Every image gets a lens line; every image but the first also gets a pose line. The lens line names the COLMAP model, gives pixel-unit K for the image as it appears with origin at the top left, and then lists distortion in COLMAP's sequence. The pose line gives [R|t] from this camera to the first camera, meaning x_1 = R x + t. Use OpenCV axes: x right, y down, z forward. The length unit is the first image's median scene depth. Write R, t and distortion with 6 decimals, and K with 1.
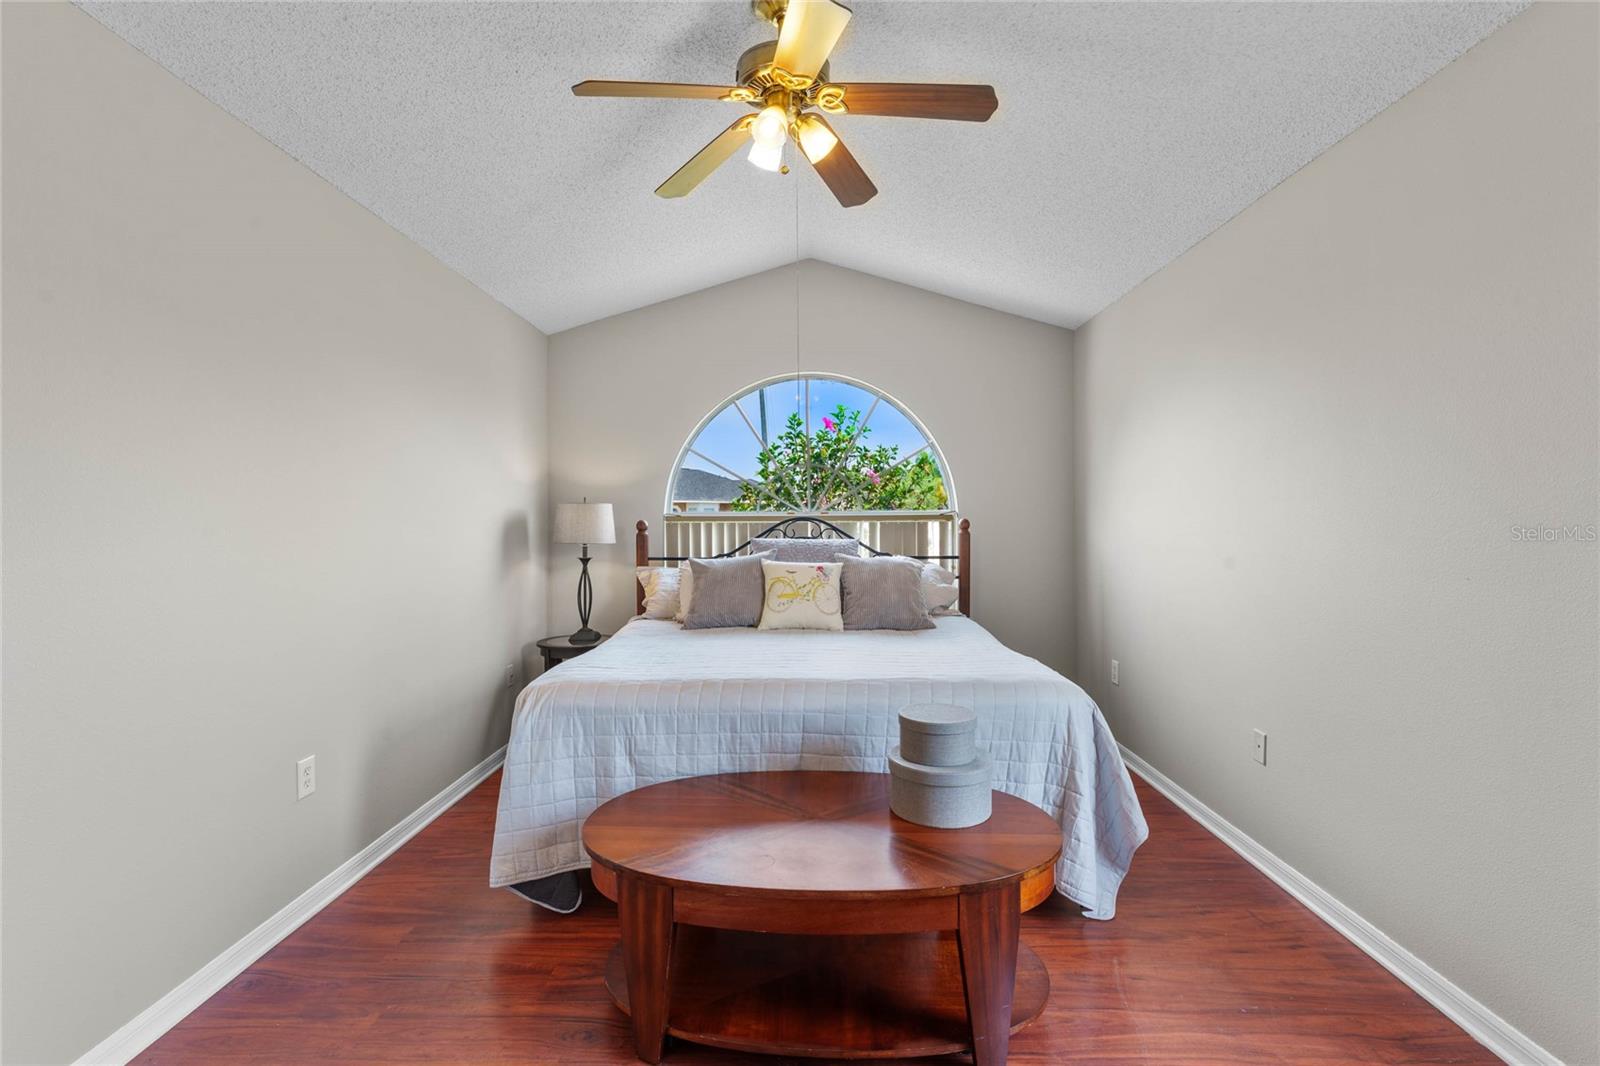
lens RADIAL K [[715.9, 0, 805.9], [0, 715.9, 536.0], [0, 0, 1]] dist [-0.004636, -0.001008]
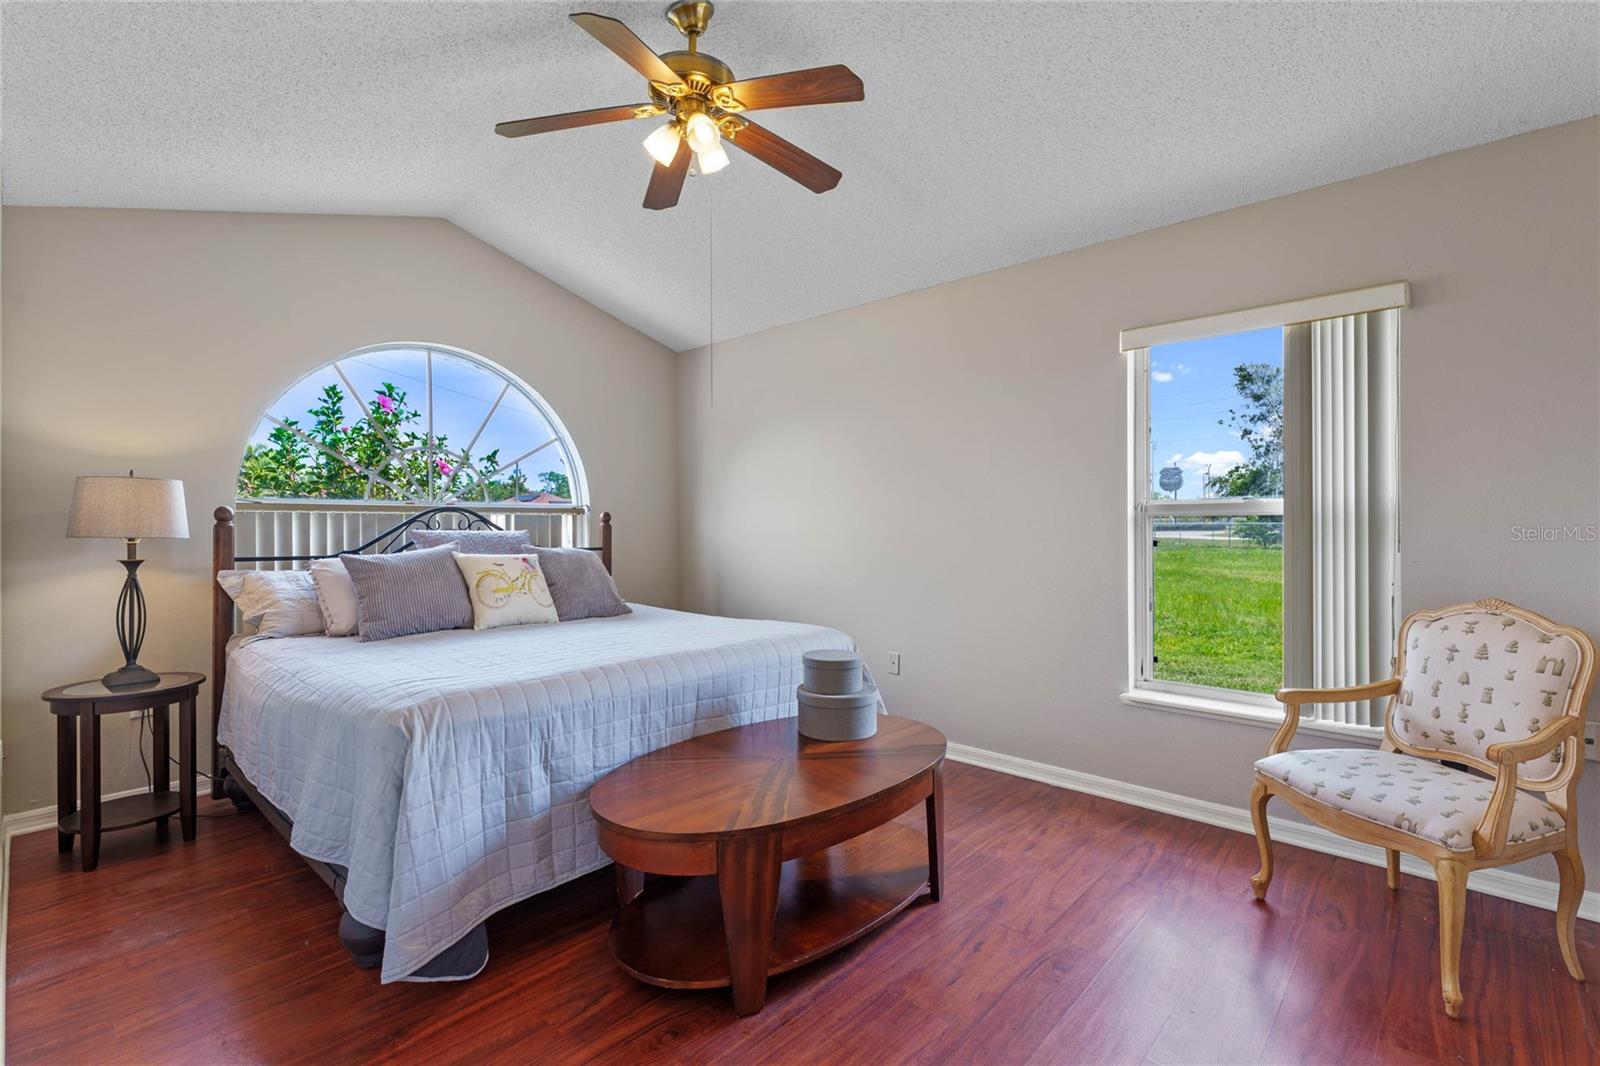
lens RADIAL K [[695.9, 0, 799.3], [0, 695.9, 530.3], [0, 0, 1]] dist [0.000214, -0.000348]
pose [[0.679208, -0.003429, 0.733938, -0.379958], [0.015224, 0.999840, -0.009417, 0.019162], [-0.733788, 0.017570, 0.679152, 0.104102]]
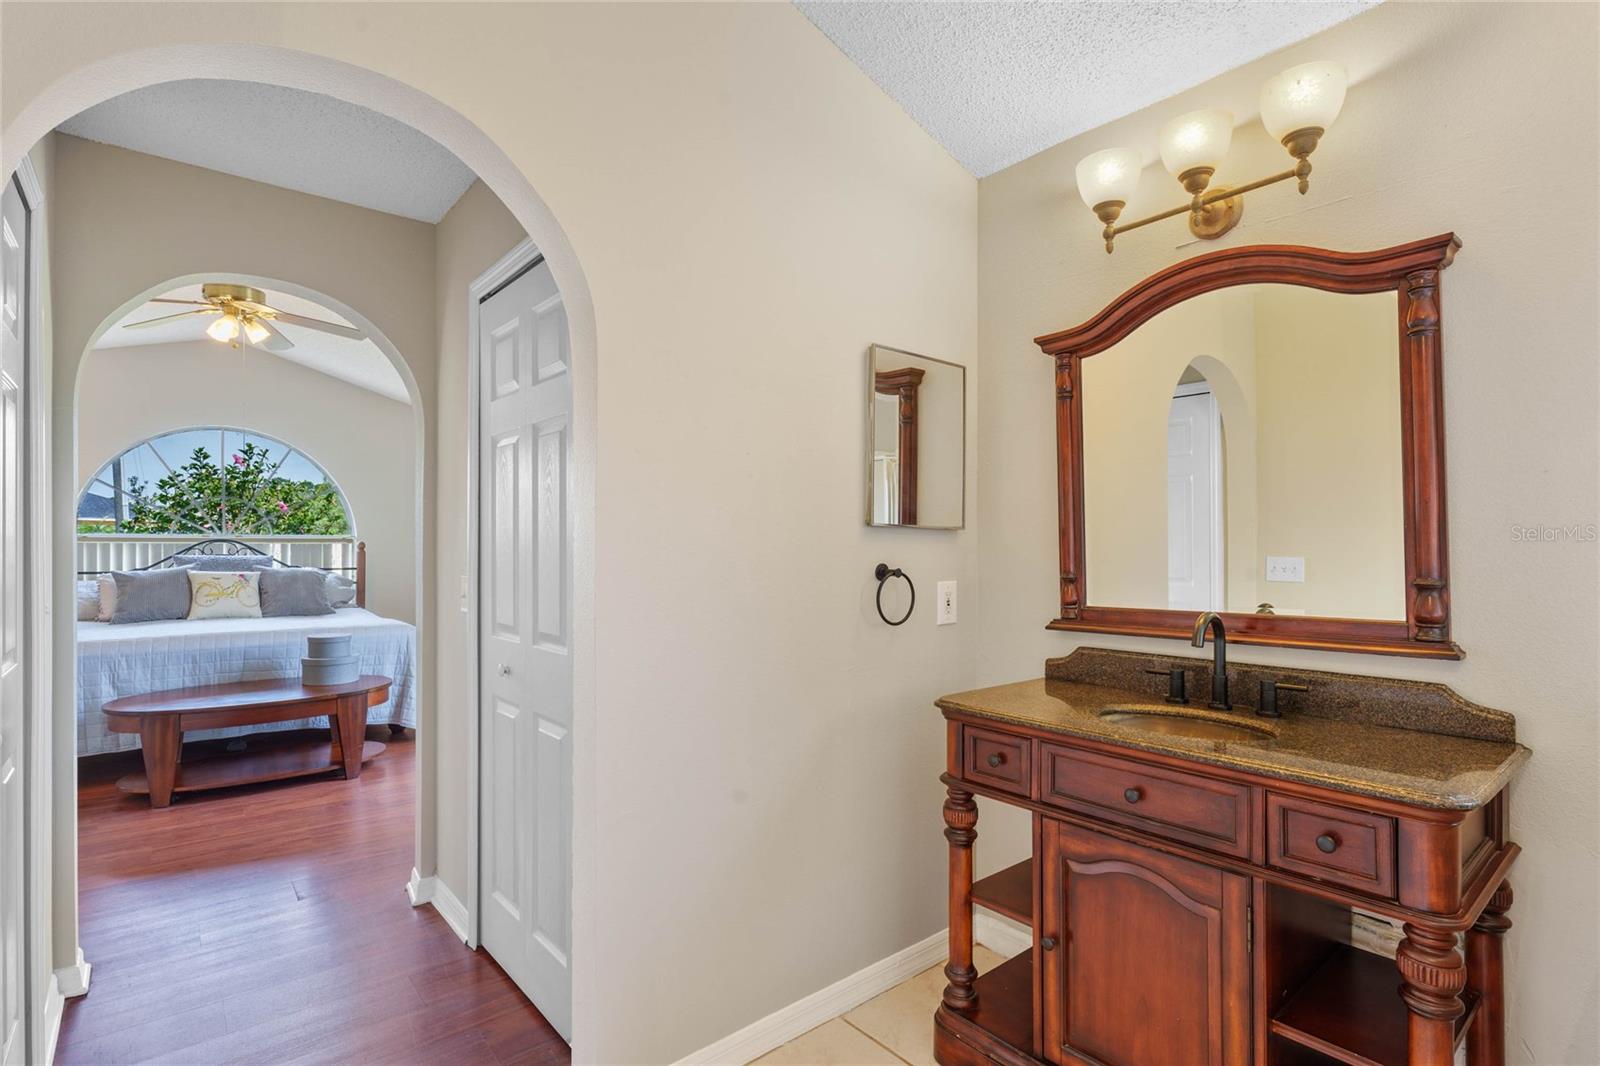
lens RADIAL K [[715.9, 0, 770.6], [0, 715.9, 541.8], [0, 0, 1]] dist [-0.004636, -0.001008]
pose [[0.761635, 0.009055, 0.647943, -0.091536], [0.007984, 0.999695, -0.023356, 0.018864], [-0.647957, 0.022962, 0.761331, -0.696357]]
